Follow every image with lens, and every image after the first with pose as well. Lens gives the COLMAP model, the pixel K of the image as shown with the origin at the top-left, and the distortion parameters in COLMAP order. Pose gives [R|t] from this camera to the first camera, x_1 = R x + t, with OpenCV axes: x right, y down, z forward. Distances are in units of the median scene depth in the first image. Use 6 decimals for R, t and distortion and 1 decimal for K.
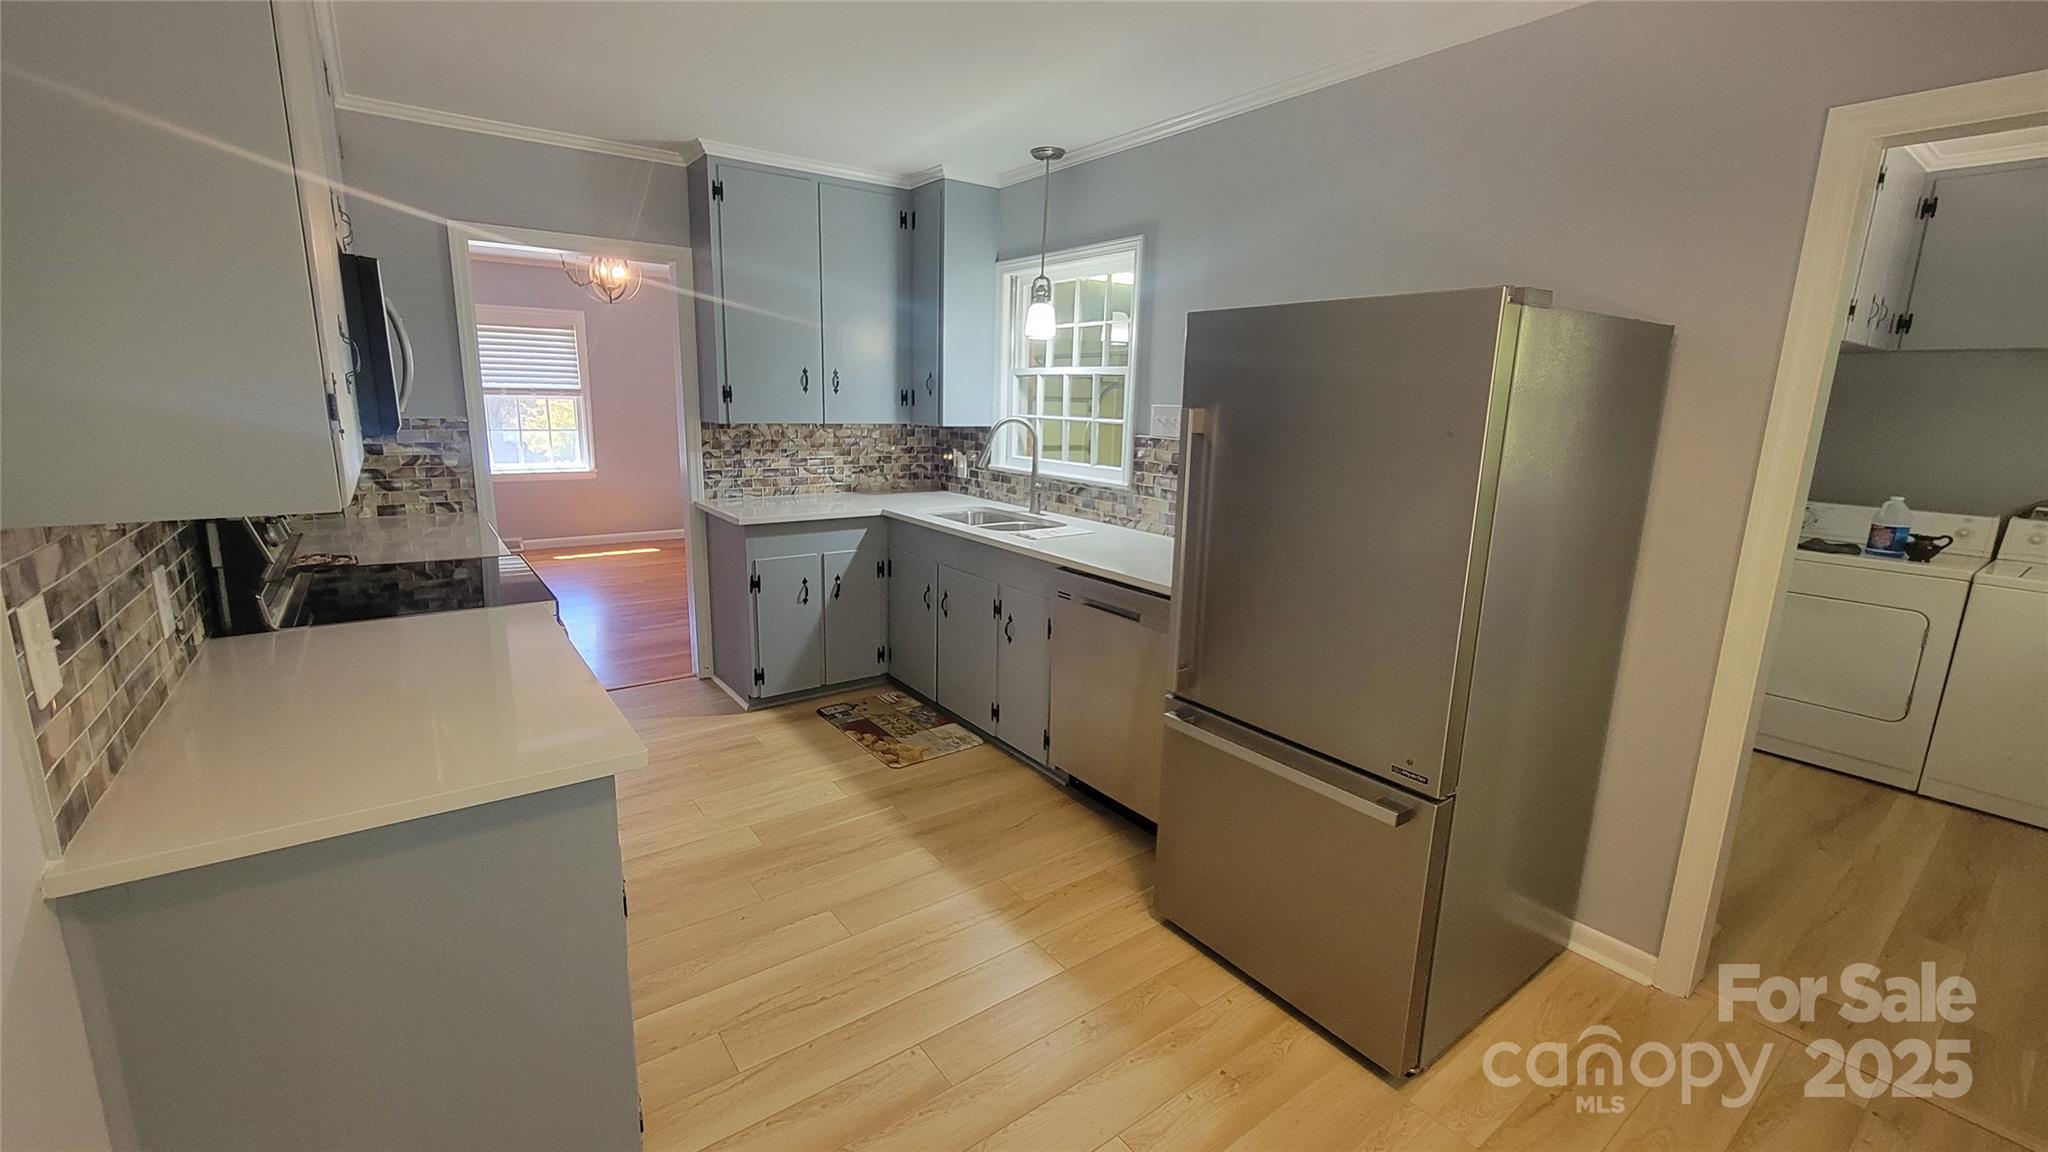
lens RADIAL K [[841.7, 0, 1024.1], [0, 841.7, 572.6], [0, 0, 1]] dist [-0.002239, -0.000017]
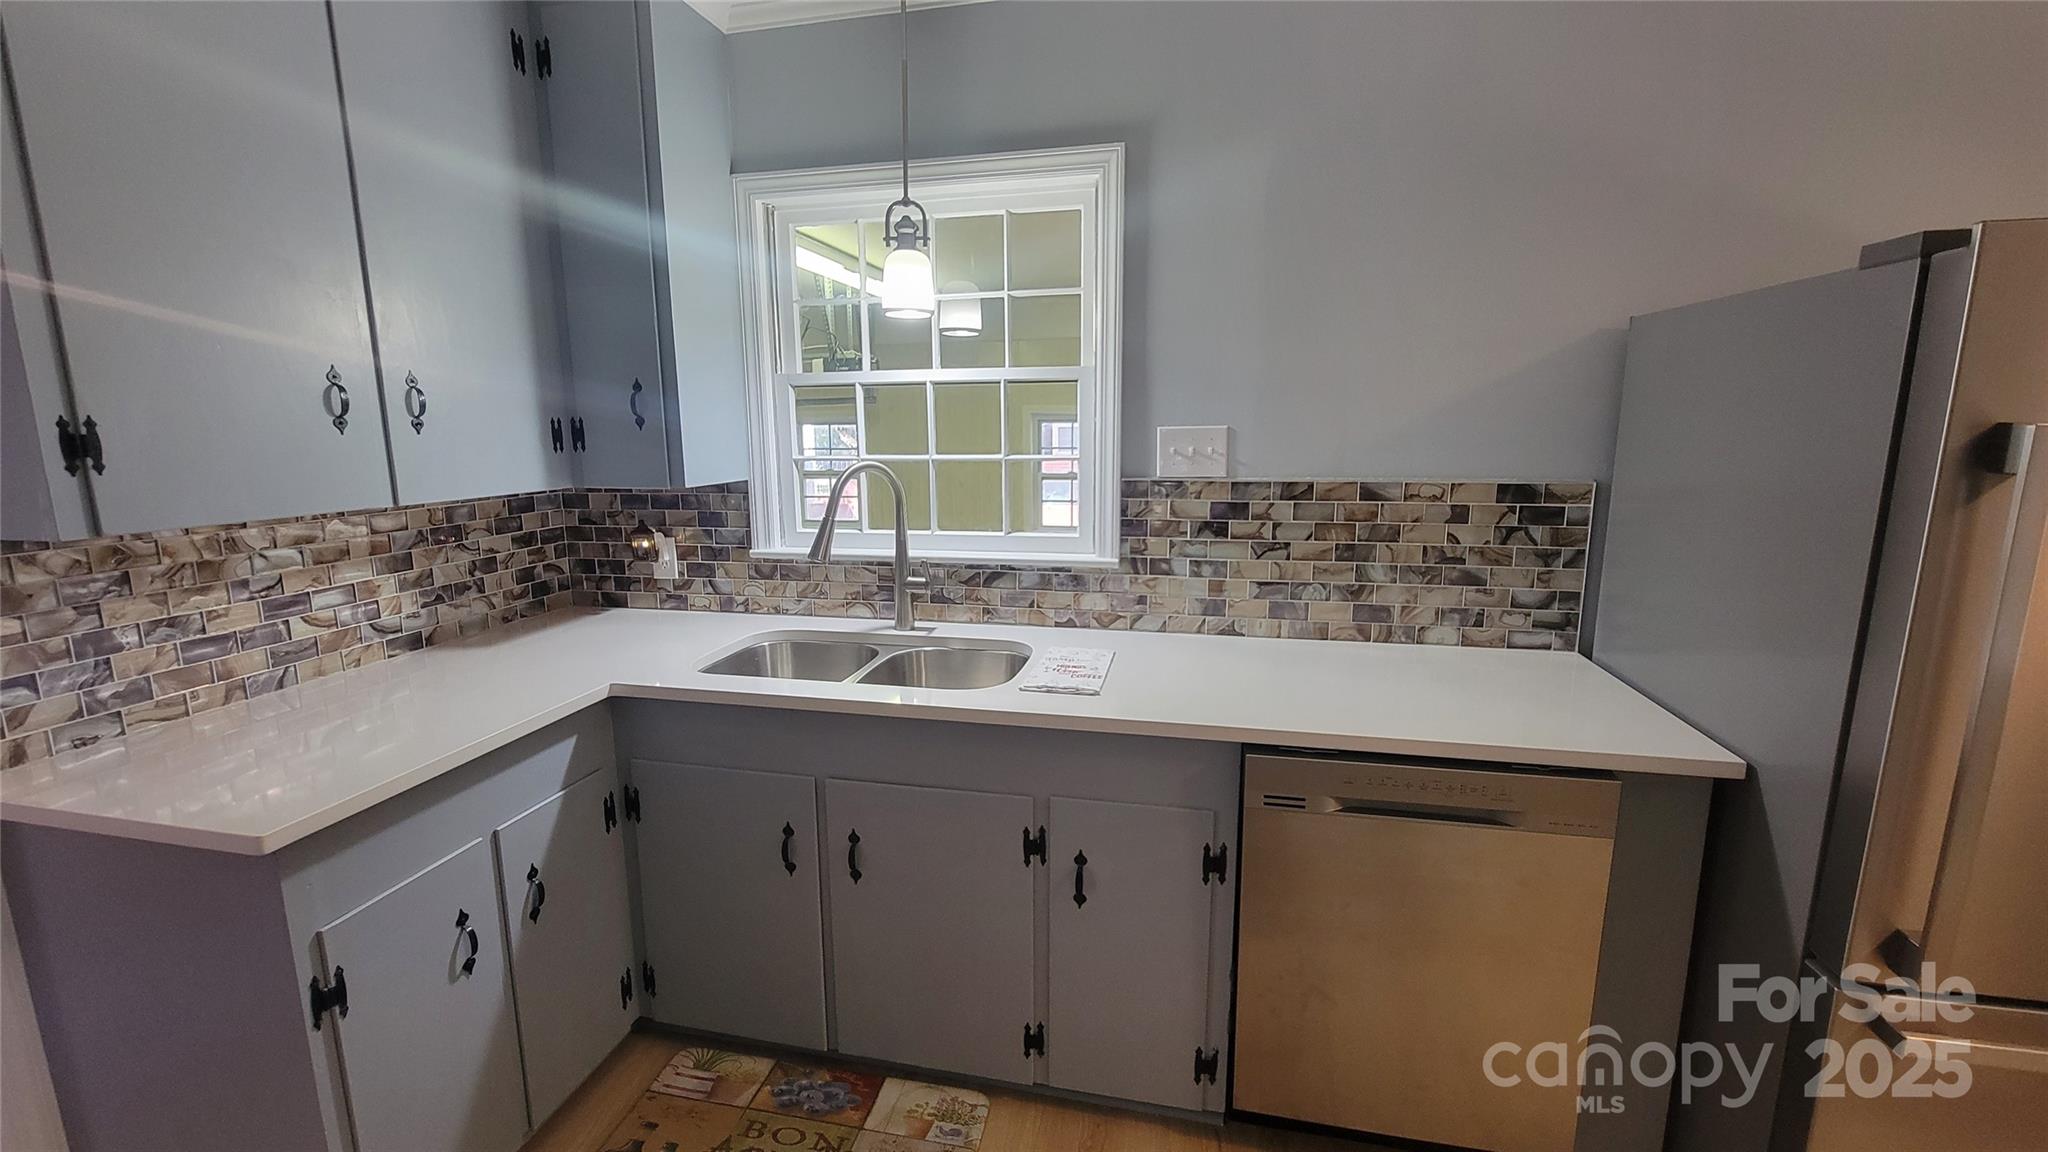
lens RADIAL K [[841.7, 0, 1023.2], [0, 841.7, 567.8], [0, 0, 1]] dist [-0.002239, -0.000017]
pose [[0.754383, -0.142882, 0.640696, -0.269292], [0.162995, 0.986229, 0.028022, -0.108135], [-0.635876, 0.083291, 0.767283, 0.492335]]
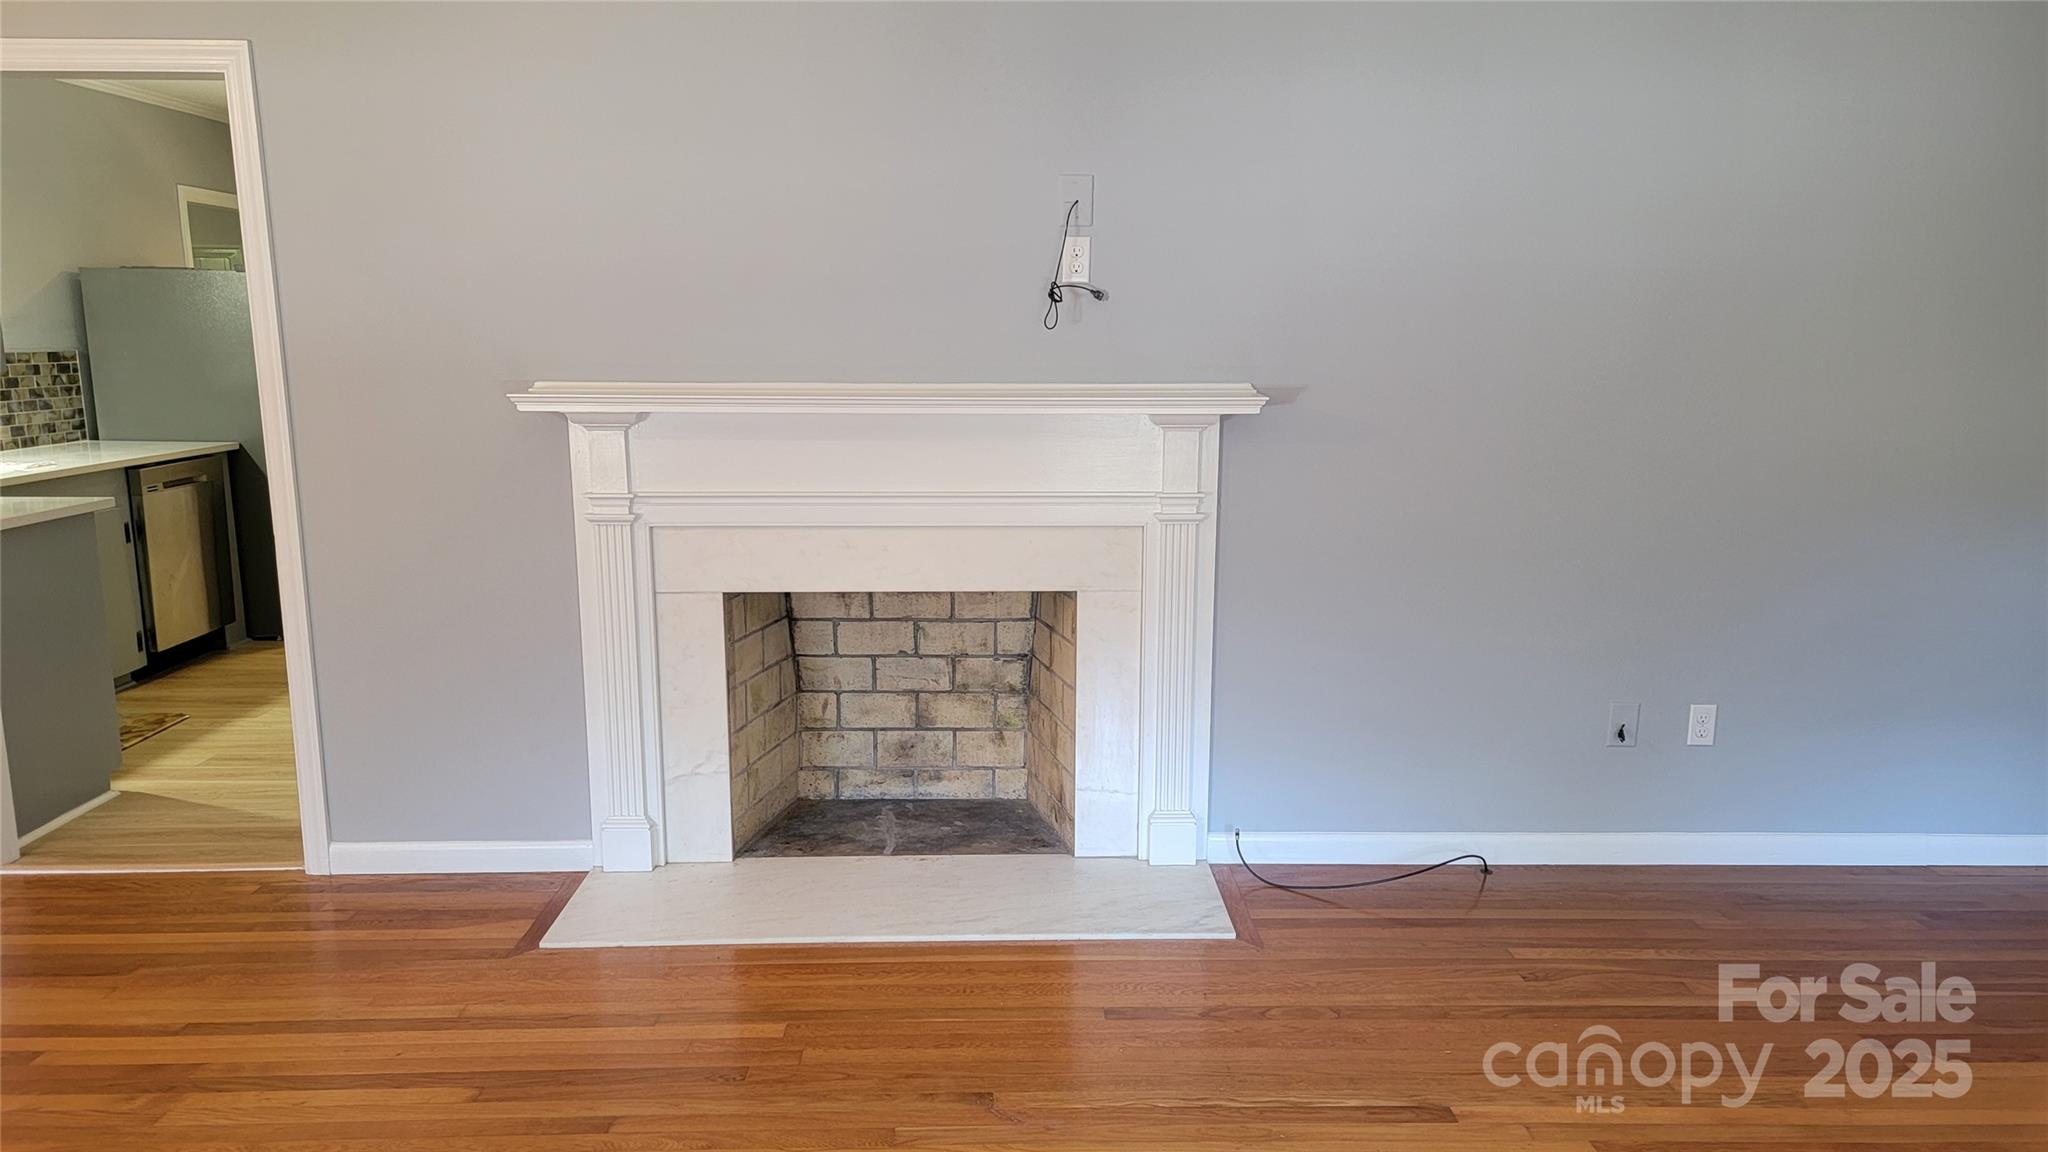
lens RADIAL K [[1378.2, 0, 1023.8], [0, 1378.2, 576.1], [0, 0, 1]] dist [0.006413, 0.000119]
pose [[-0.821014, -0.128011, 0.556371, -1.371041], [0.098895, 0.927916, 0.359433, -0.289992], [-0.562277, 0.350122, -0.749172, 1.237532]]
